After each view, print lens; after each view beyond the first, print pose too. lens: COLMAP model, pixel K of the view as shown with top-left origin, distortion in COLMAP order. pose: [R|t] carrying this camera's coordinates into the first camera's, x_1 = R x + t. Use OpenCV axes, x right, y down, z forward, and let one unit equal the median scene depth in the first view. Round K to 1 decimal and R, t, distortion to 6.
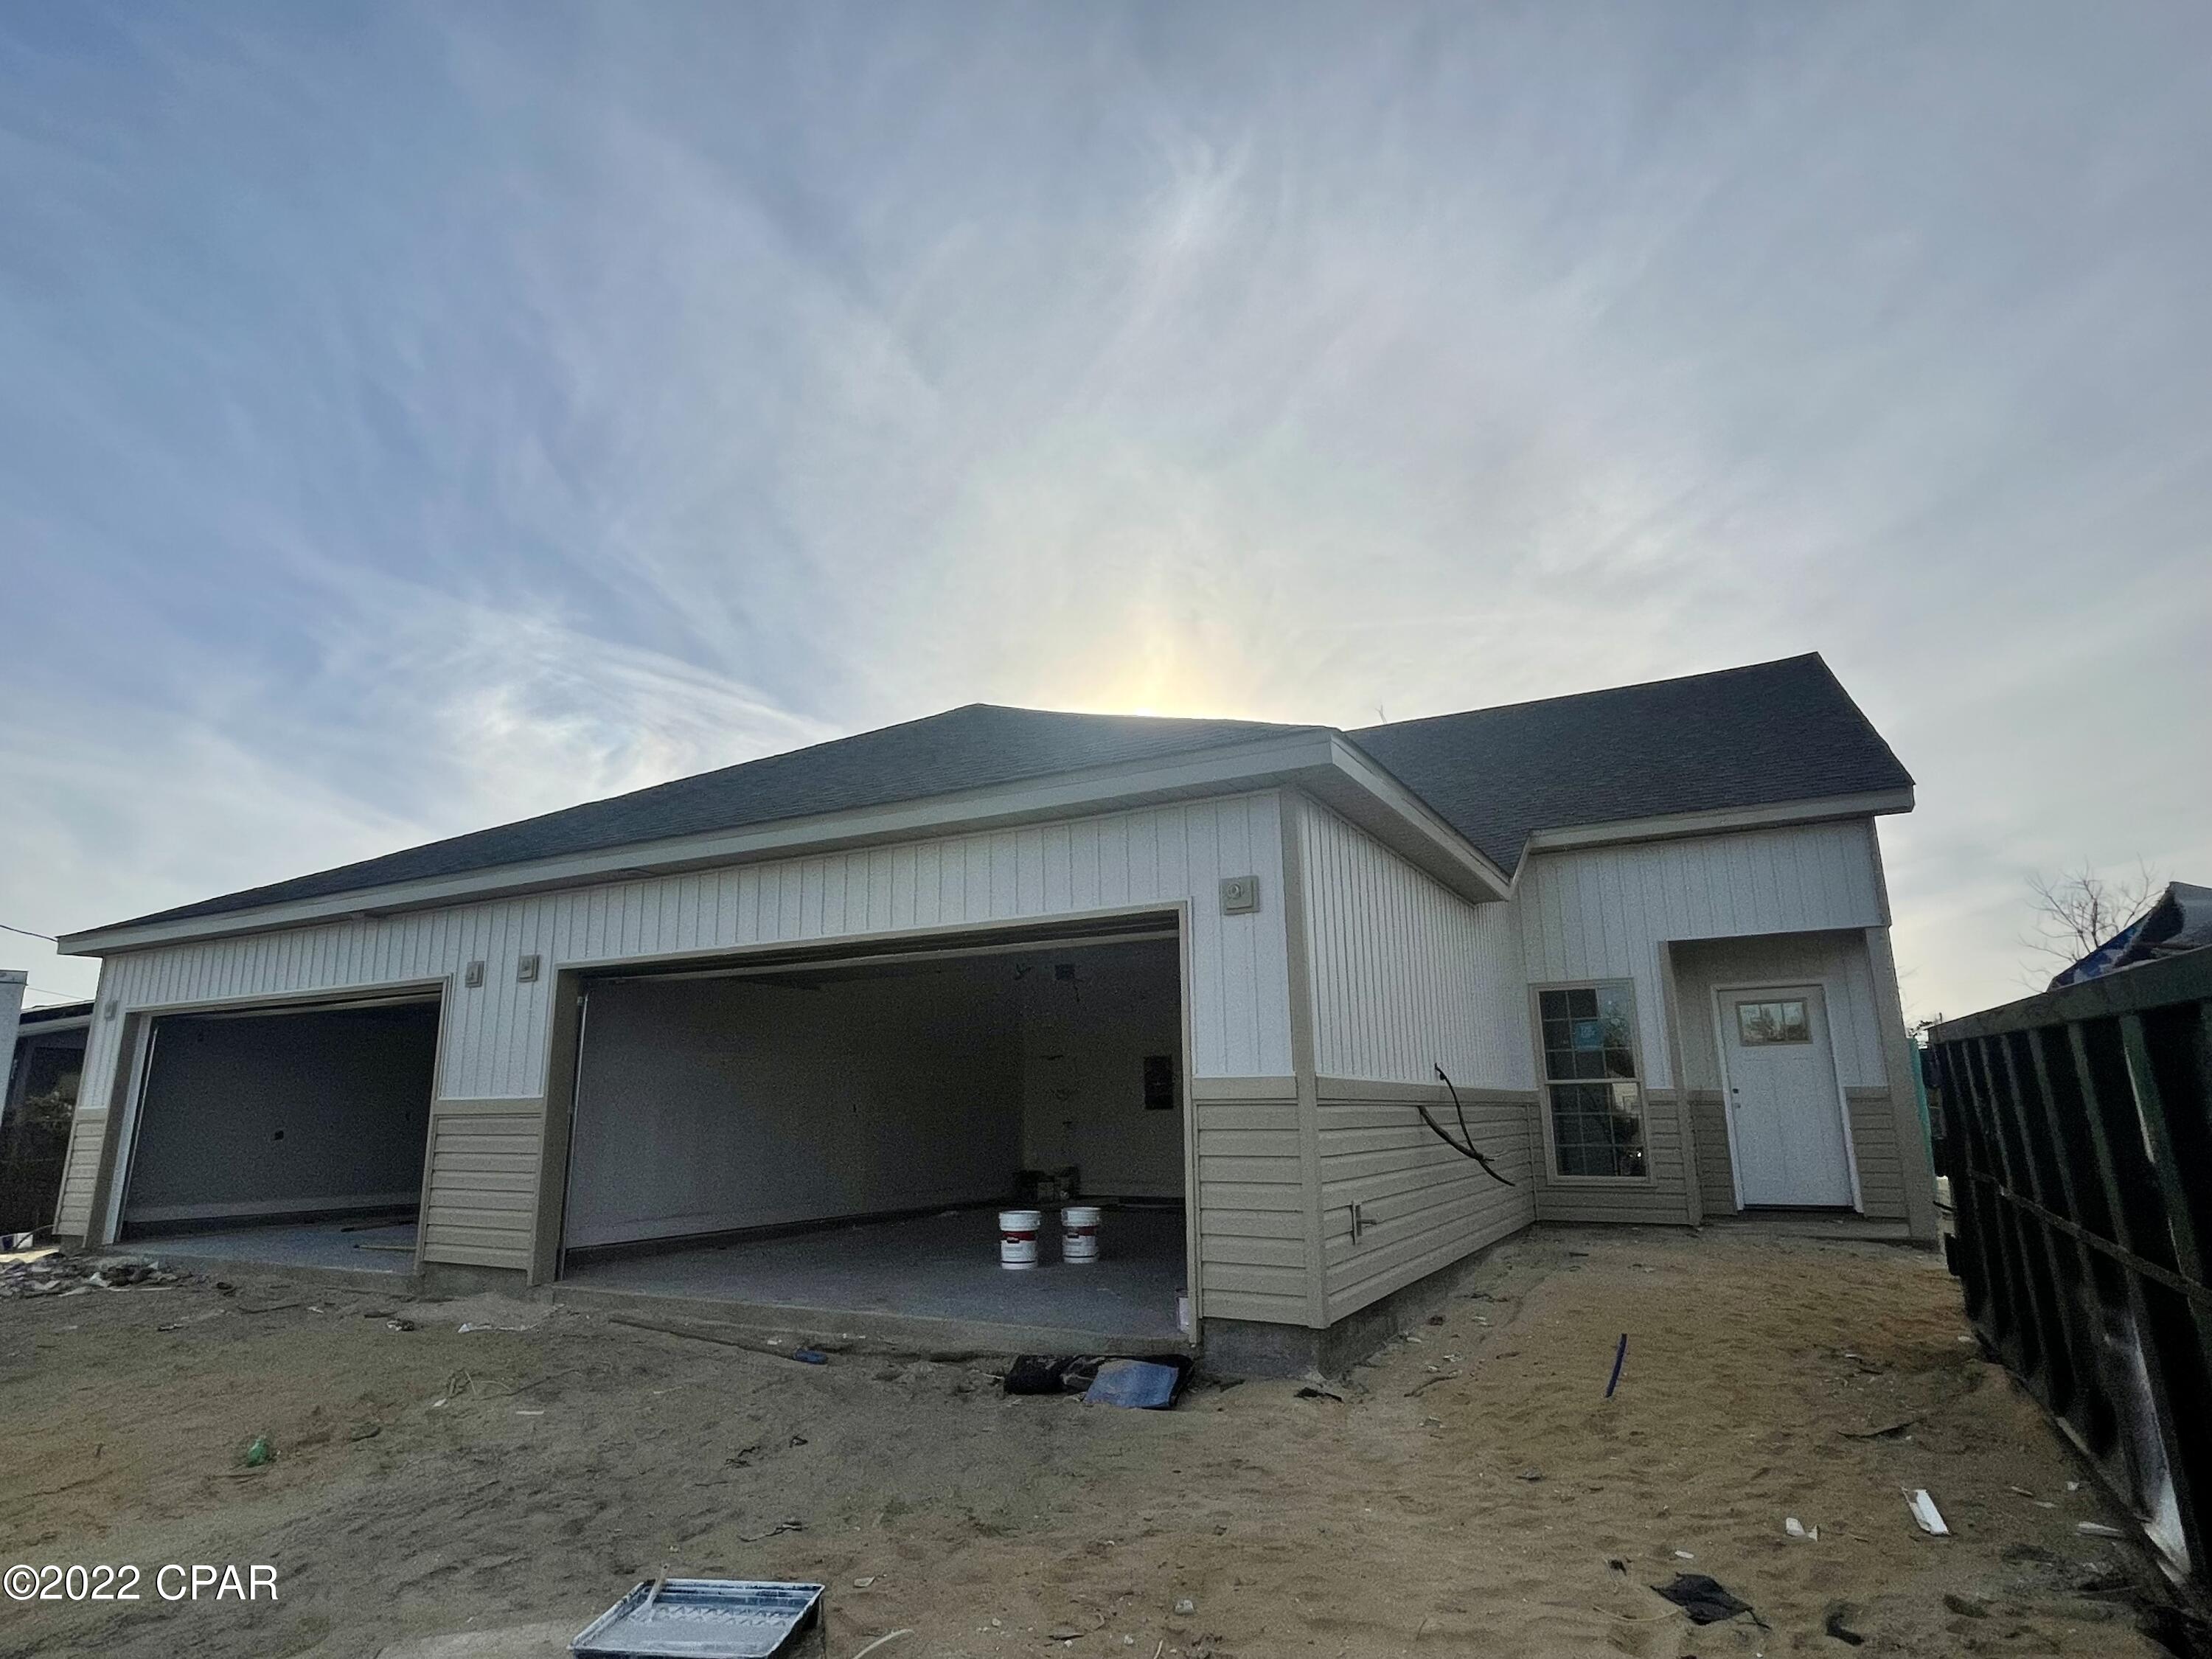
lens RADIAL K [[1183.6, 0, 1106.0], [0, 1183.6, 829.5], [0, 0, 1]] dist [-0.001018, -0.000148]
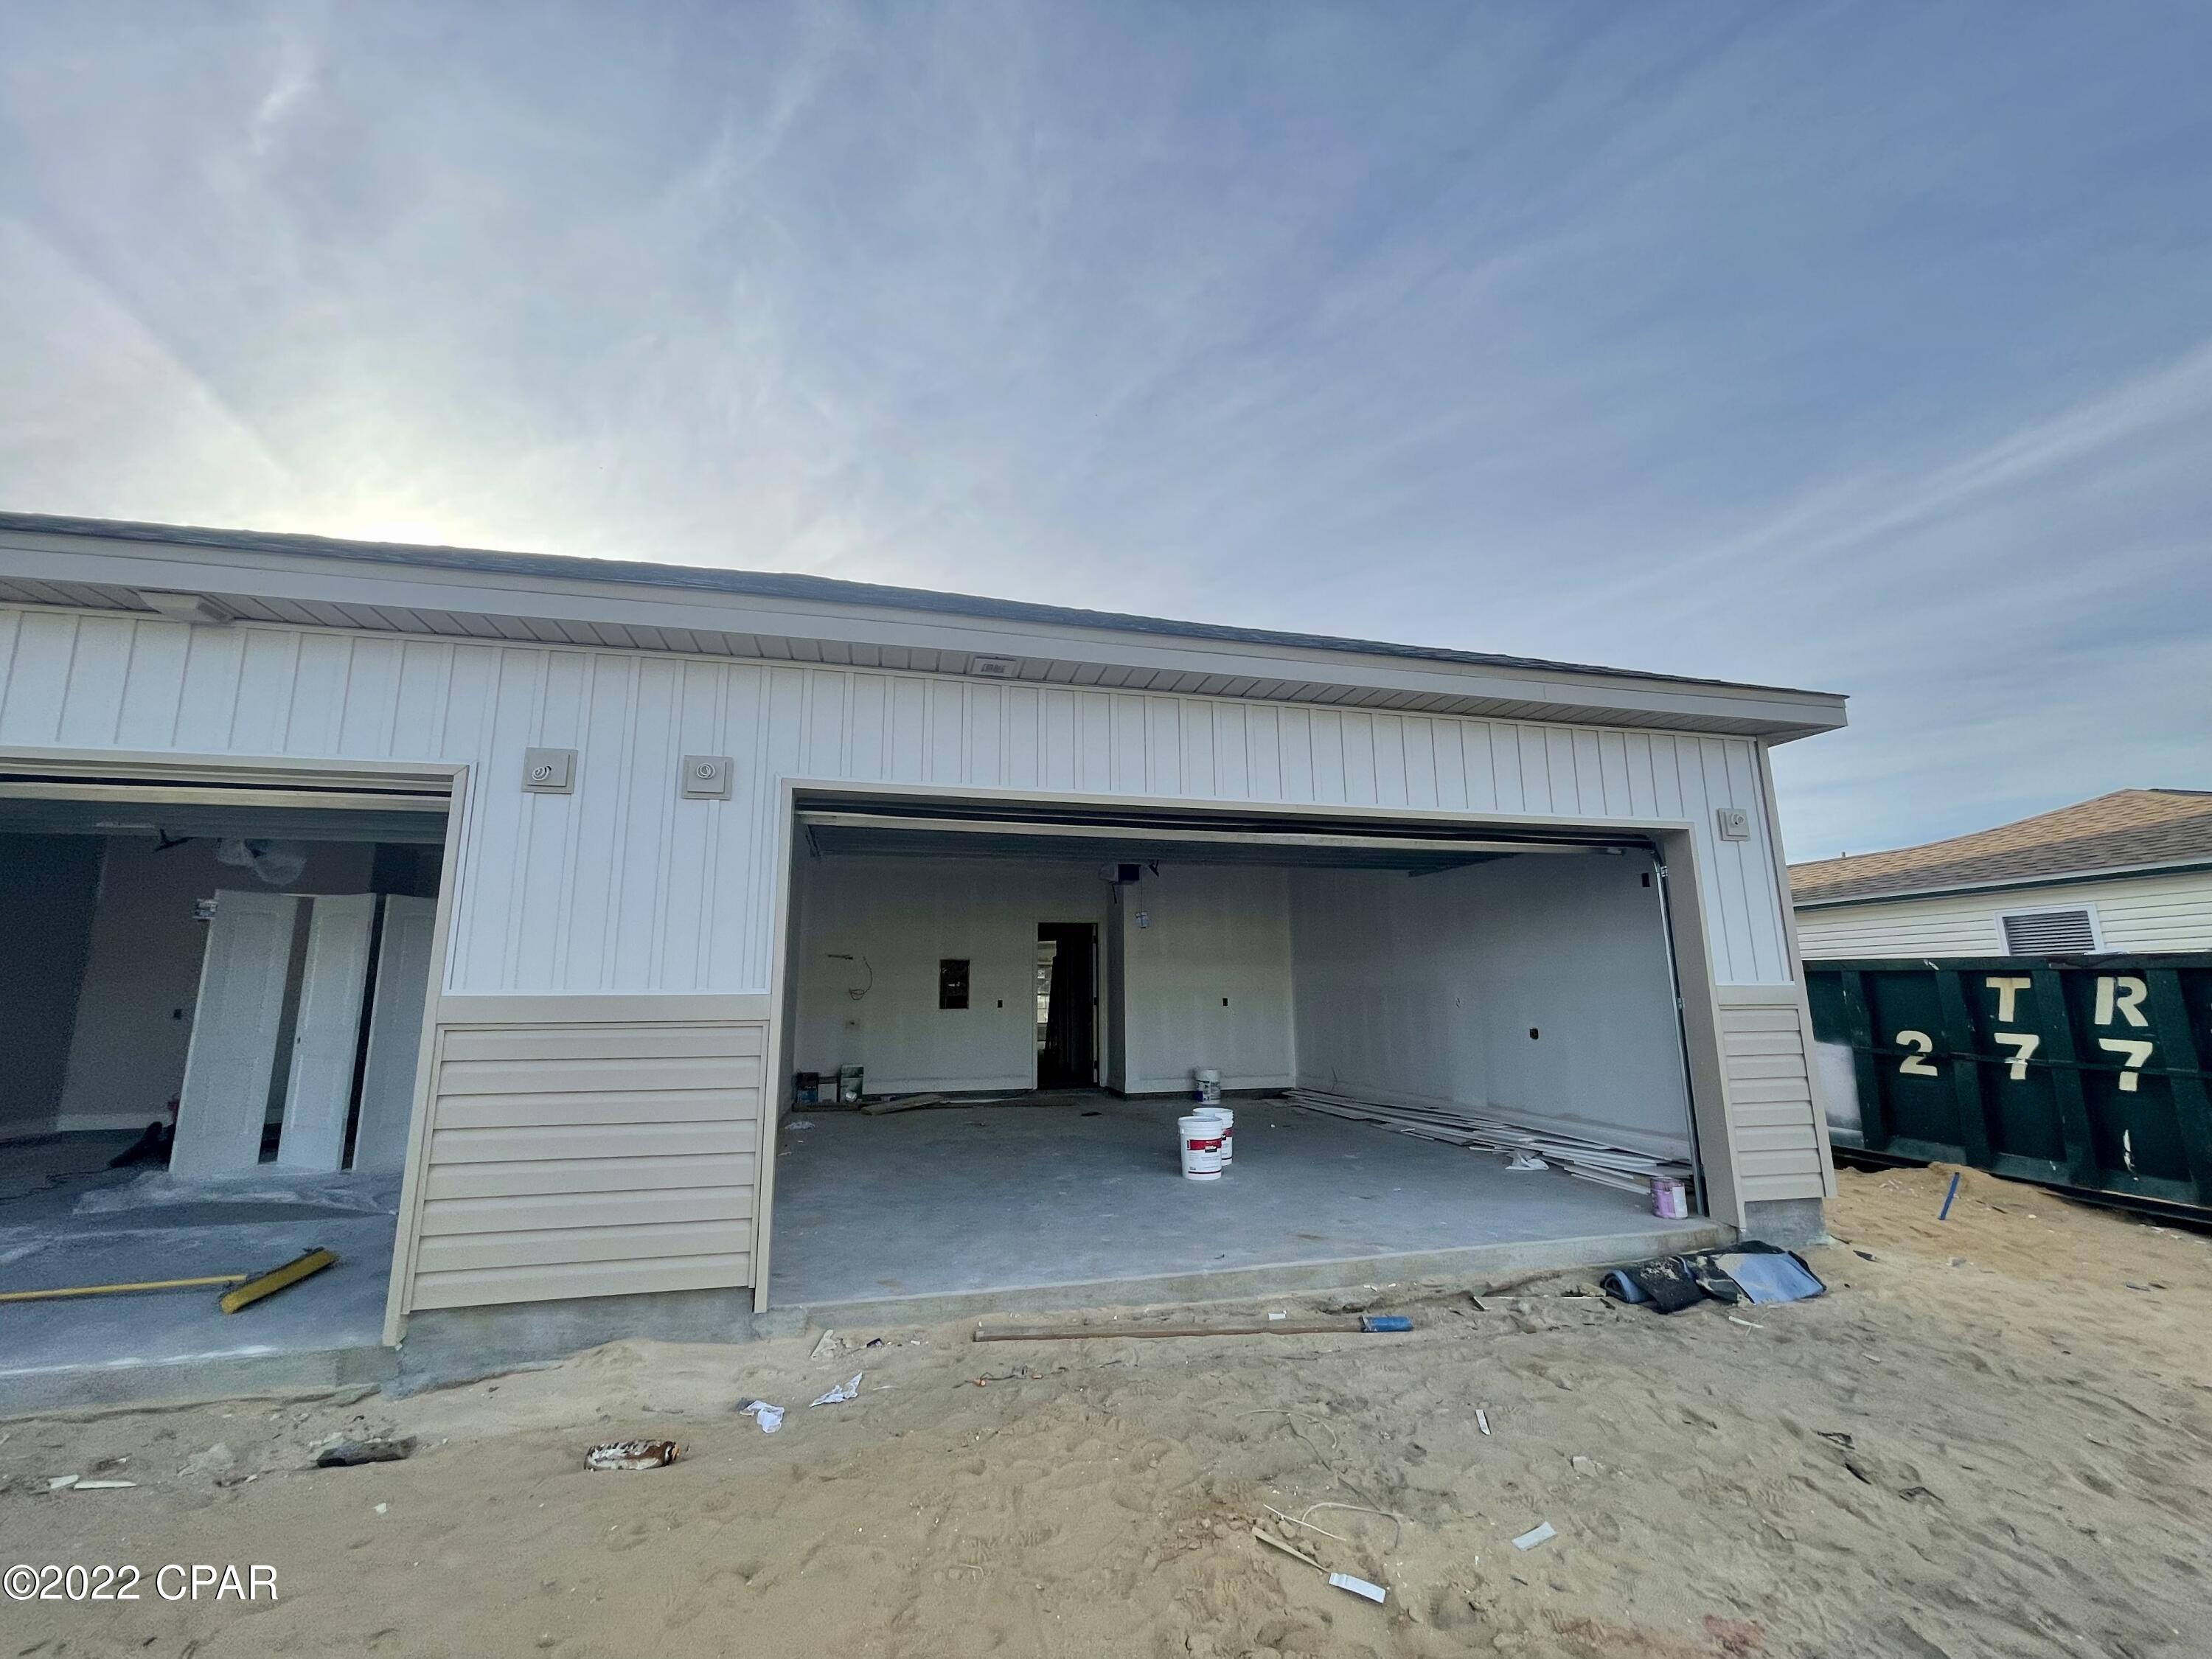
lens RADIAL K [[889.4, 0, 1096.6], [0, 889.4, 834.6], [0, 0, 1]] dist [-0.002748, -0.000711]
pose [[0.742010, 0.126186, 0.658406, -0.636712], [-0.155473, 0.987740, -0.014090, 0.122667], [-0.652111, -0.091909, 0.752531, 0.543387]]
